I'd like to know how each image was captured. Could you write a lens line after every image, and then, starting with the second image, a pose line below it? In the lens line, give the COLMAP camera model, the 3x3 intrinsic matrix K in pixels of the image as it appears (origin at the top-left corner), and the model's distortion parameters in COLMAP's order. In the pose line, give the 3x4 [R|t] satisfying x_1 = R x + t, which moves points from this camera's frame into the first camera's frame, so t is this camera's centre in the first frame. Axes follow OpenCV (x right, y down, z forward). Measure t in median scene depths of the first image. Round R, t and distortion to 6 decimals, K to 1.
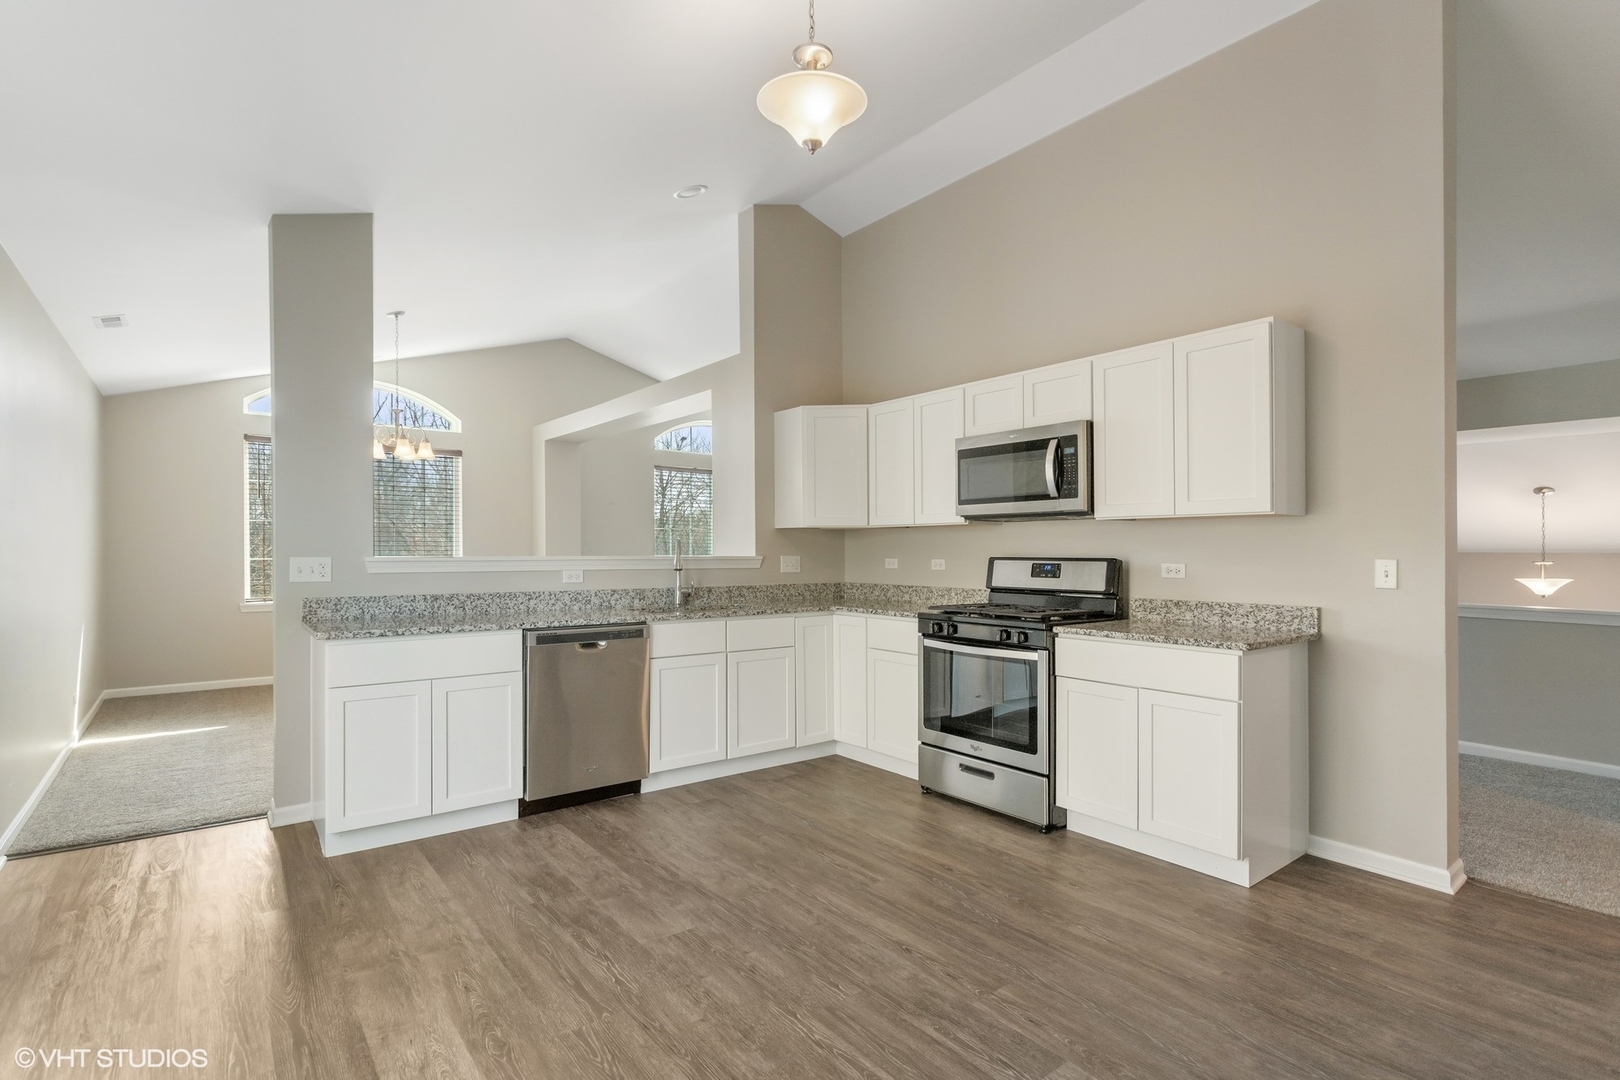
lens RADIAL K [[770.3, 0, 803.1], [0, 770.3, 544.9], [0, 0, 1]] dist [0.001657, 0.000392]
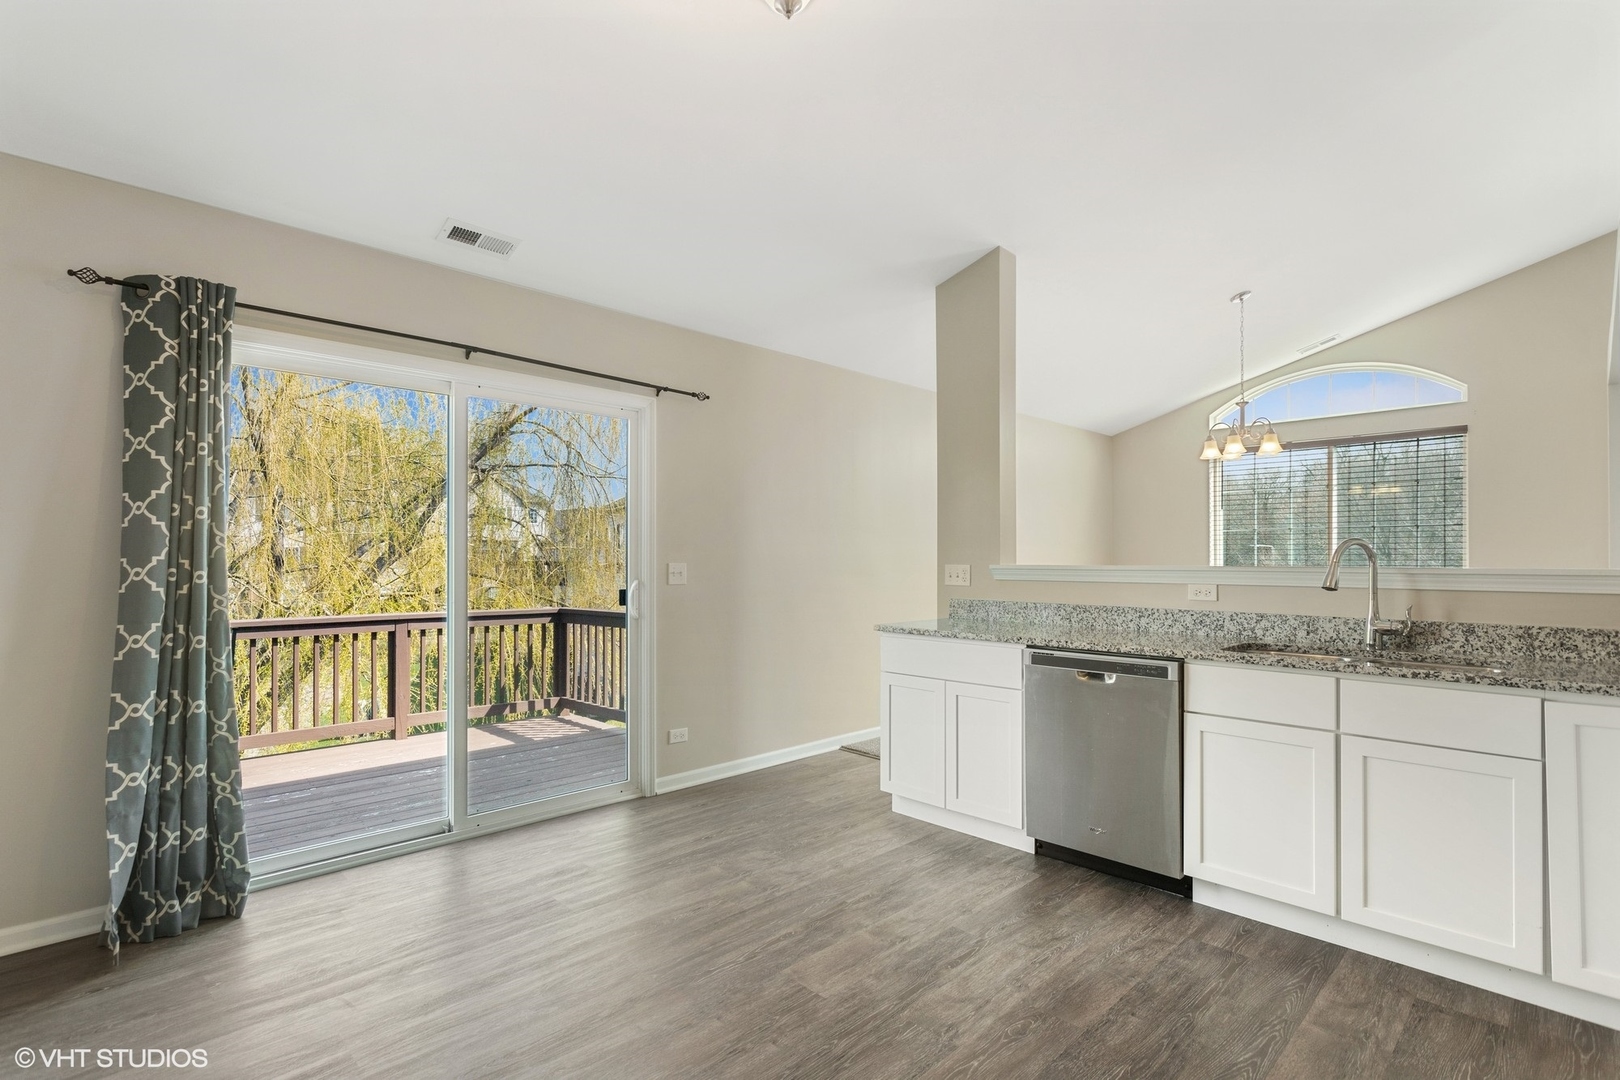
lens RADIAL K [[781.8, 0, 809.0], [0, 781.8, 565.0], [0, 0, 1]] dist [0.001081, 0.000751]
pose [[0.118684, 0.004225, -0.992923, 0.512265], [0.005628, 0.999972, 0.004928, 0.010017], [0.992916, -0.006173, 0.118657, 0.634680]]
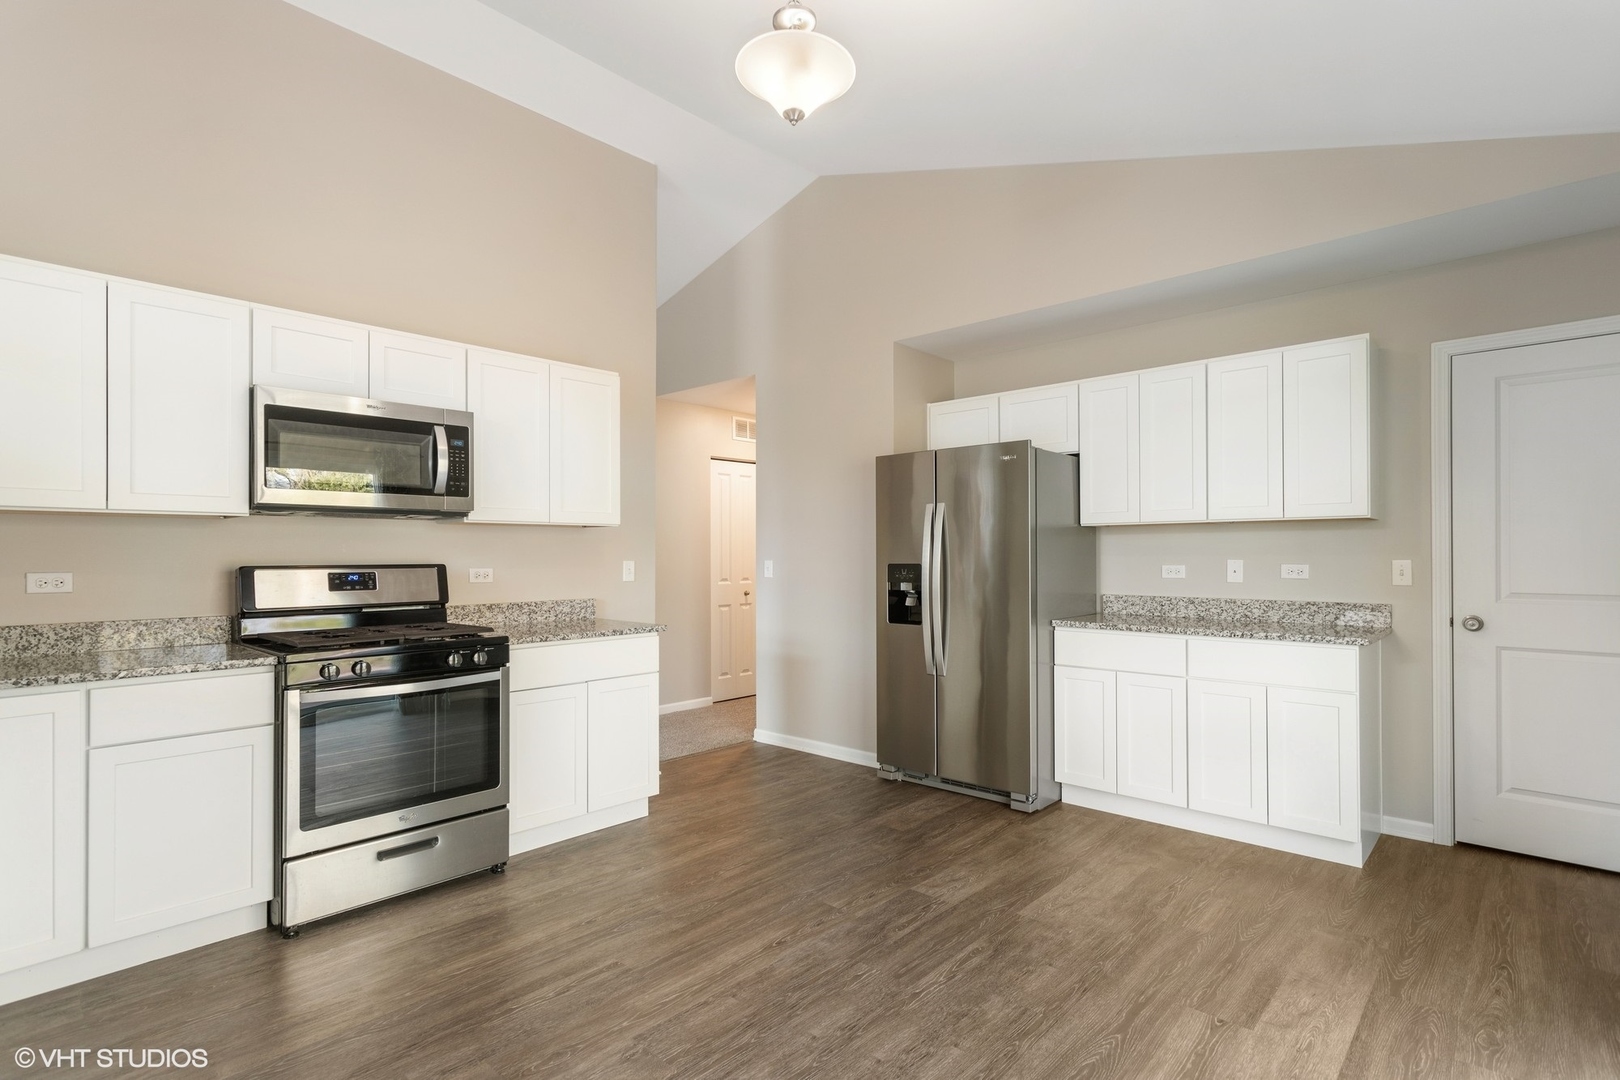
lens RADIAL K [[754.3, 0, 810.0], [0, 754.3, 540.0], [0, 0, 1]] dist [-0.001023, -0.000084]
pose [[-0.140818, 0.020182, 0.989830, -0.599027], [-0.002471, 0.999782, -0.020736, 0.006909], [-0.990032, -0.005366, -0.140738, 0.756632]]
